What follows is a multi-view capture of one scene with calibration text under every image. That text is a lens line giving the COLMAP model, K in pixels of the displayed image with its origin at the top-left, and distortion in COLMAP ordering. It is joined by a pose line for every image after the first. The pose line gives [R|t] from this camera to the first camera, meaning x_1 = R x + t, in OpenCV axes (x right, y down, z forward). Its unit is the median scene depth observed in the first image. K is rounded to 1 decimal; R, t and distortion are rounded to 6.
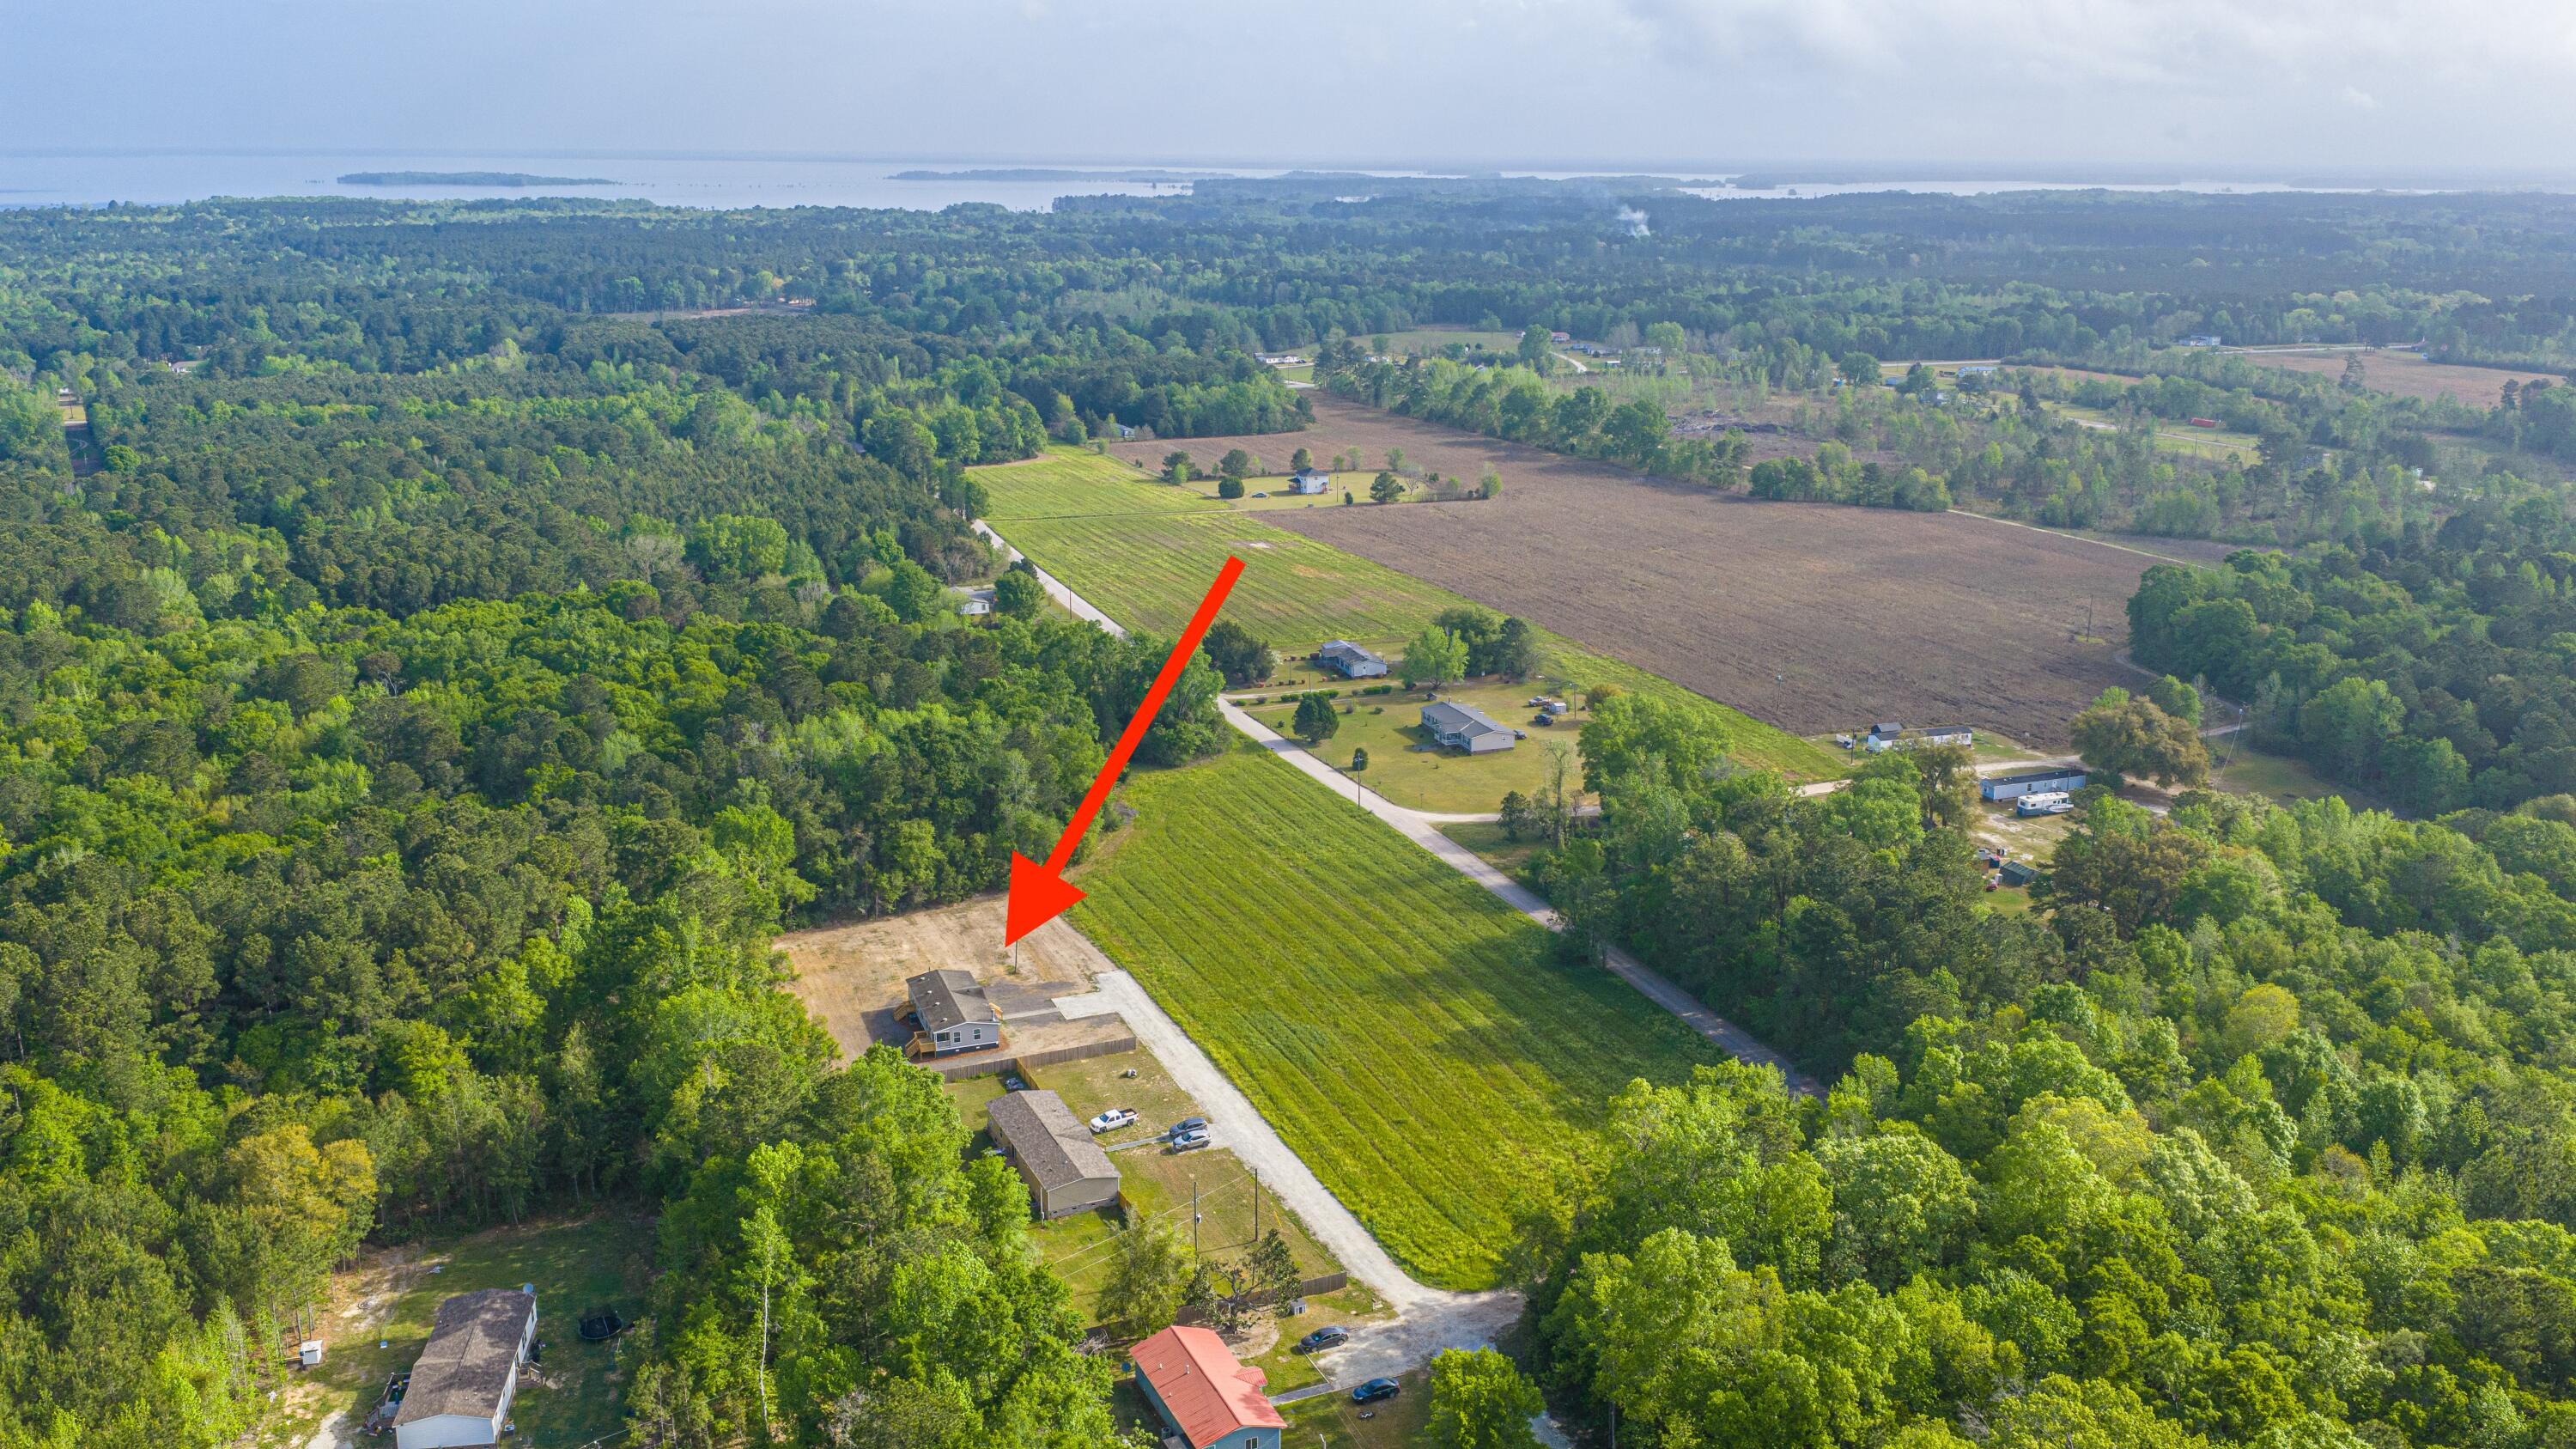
lens RADIAL K [[2125.5, 0, 1288.0], [0, 2125.5, 724.5], [0, 0, 1]] dist [0.035349, -0.065600]
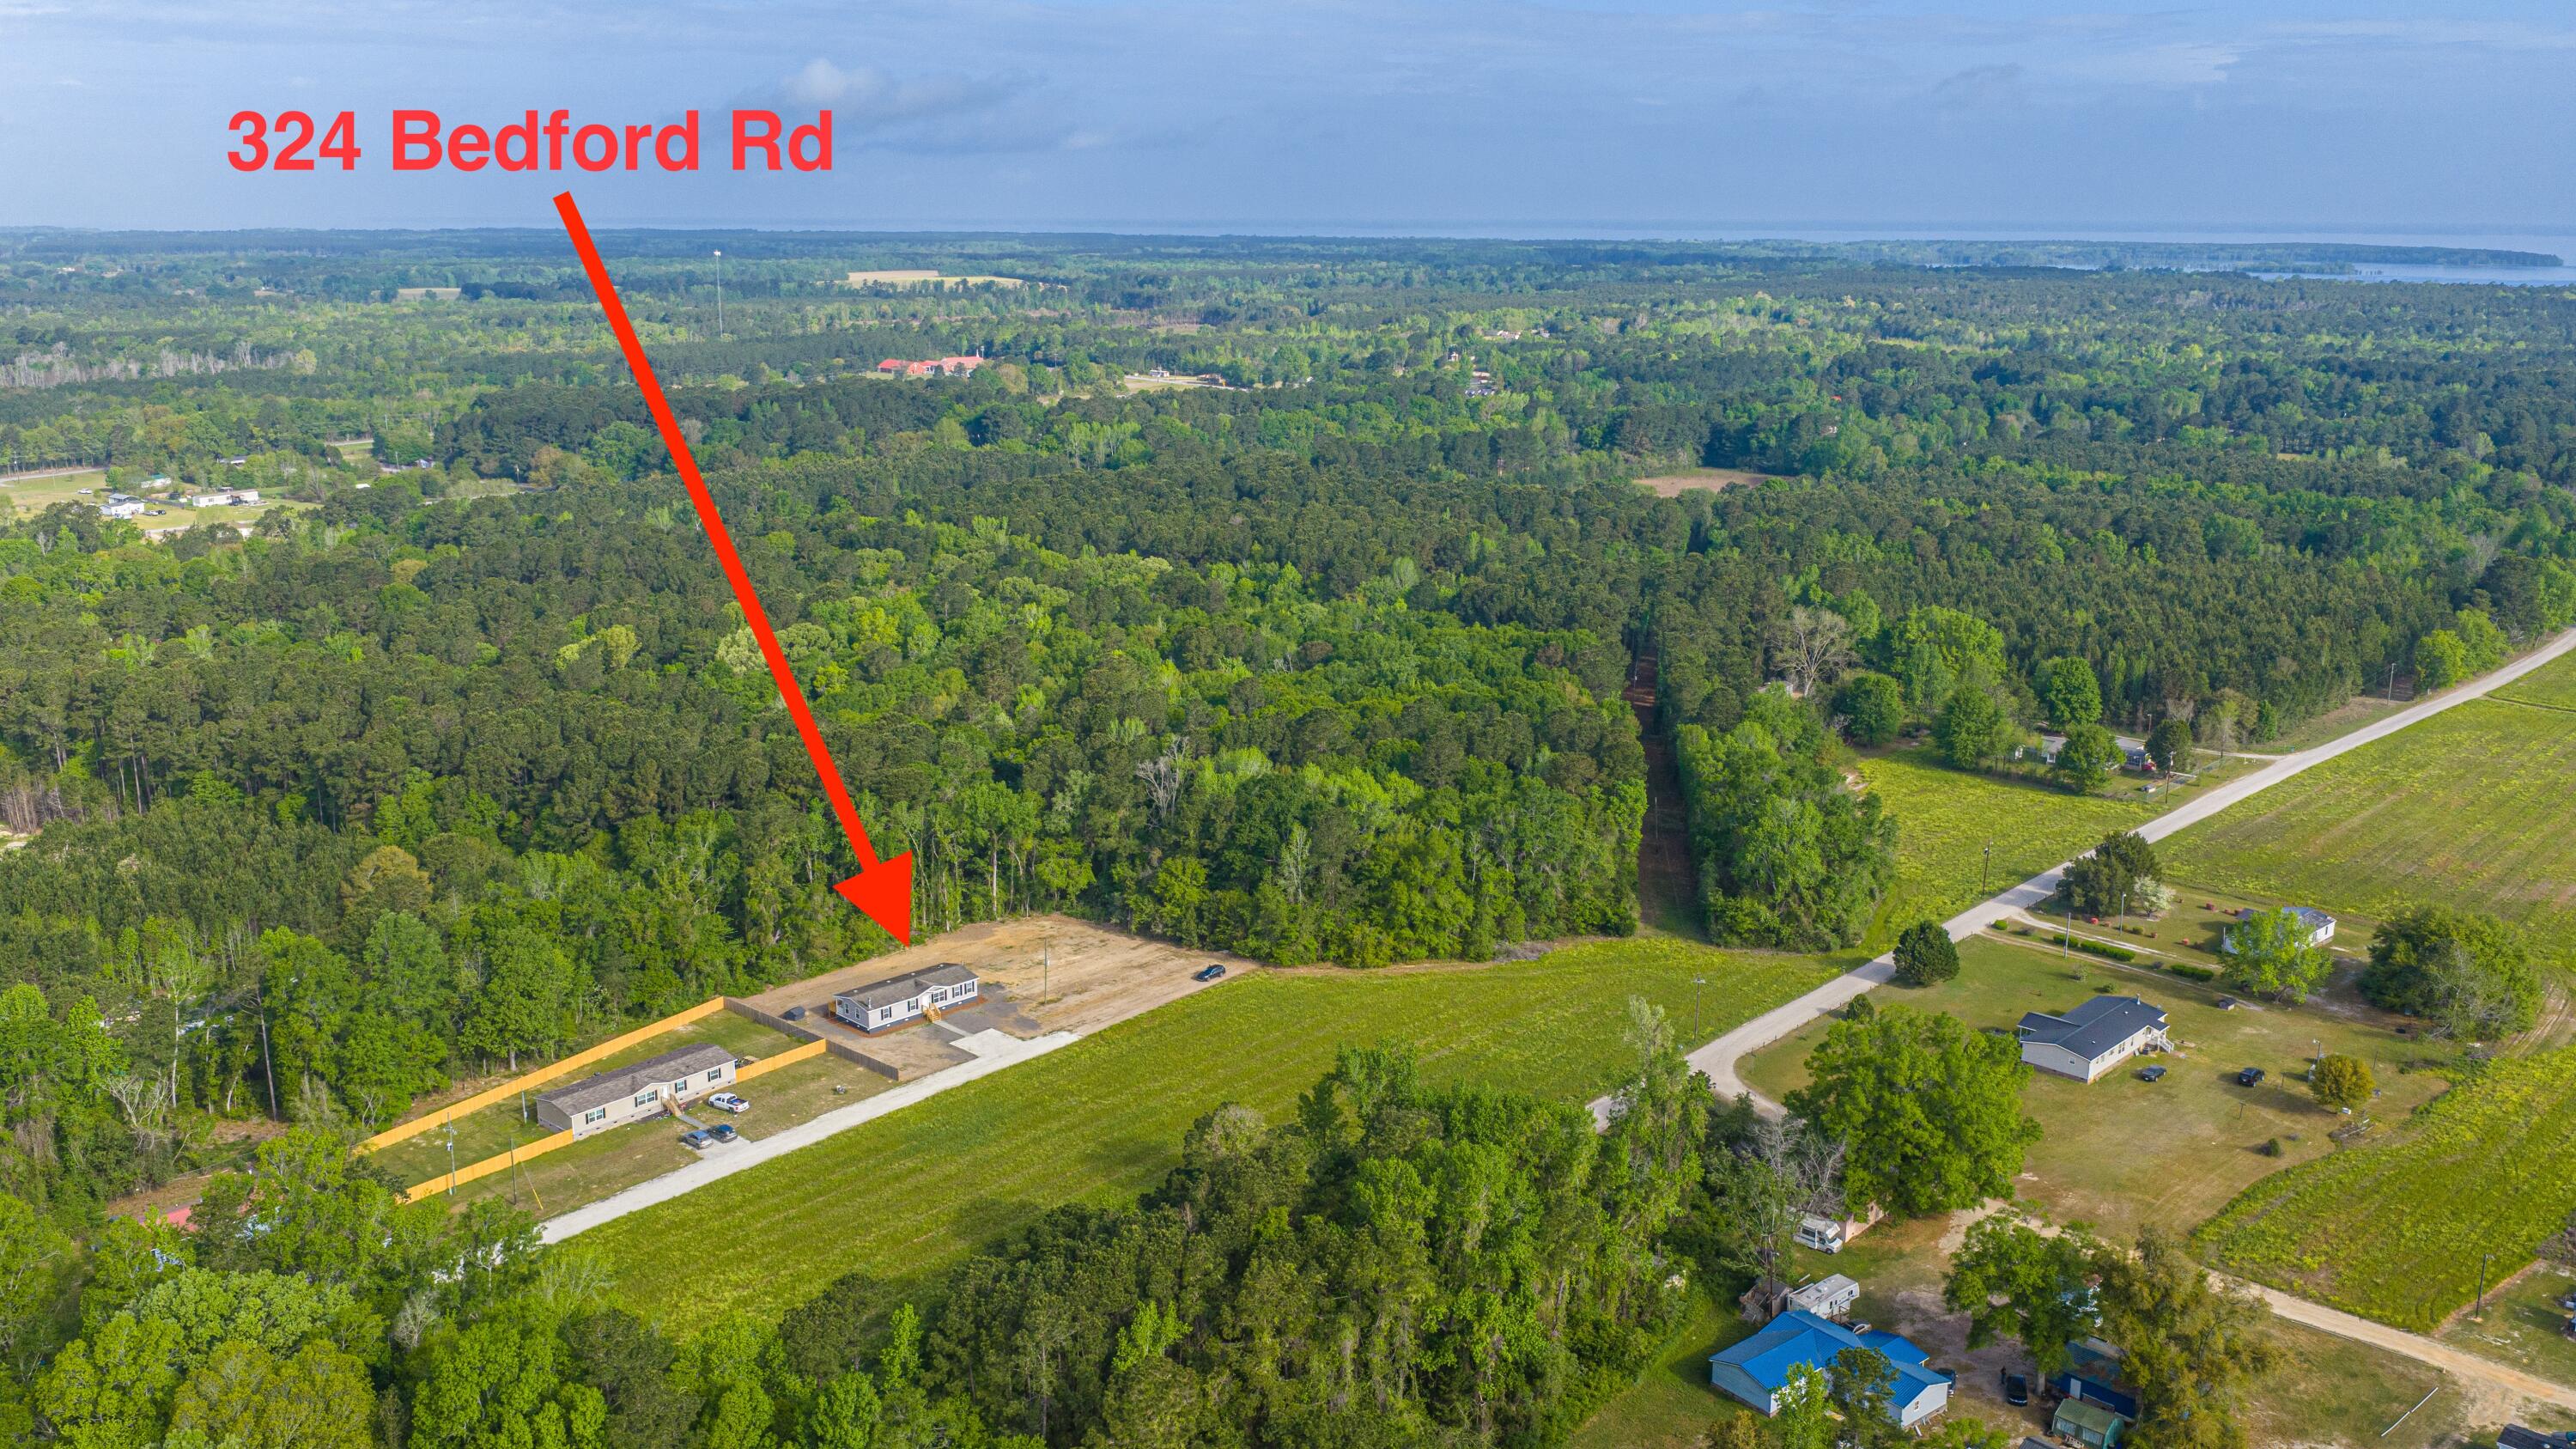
lens RADIAL K [[2125.5, 0, 1288.0], [0, 2125.5, 724.5], [0, 0, 1]] dist [0.035349, -0.065600]
pose [[0.414773, 0.209736, -0.885423, 0.596689], [-0.240506, 0.963737, 0.115622, -0.118602], [0.877565, 0.164993, 0.450175, 0.469314]]
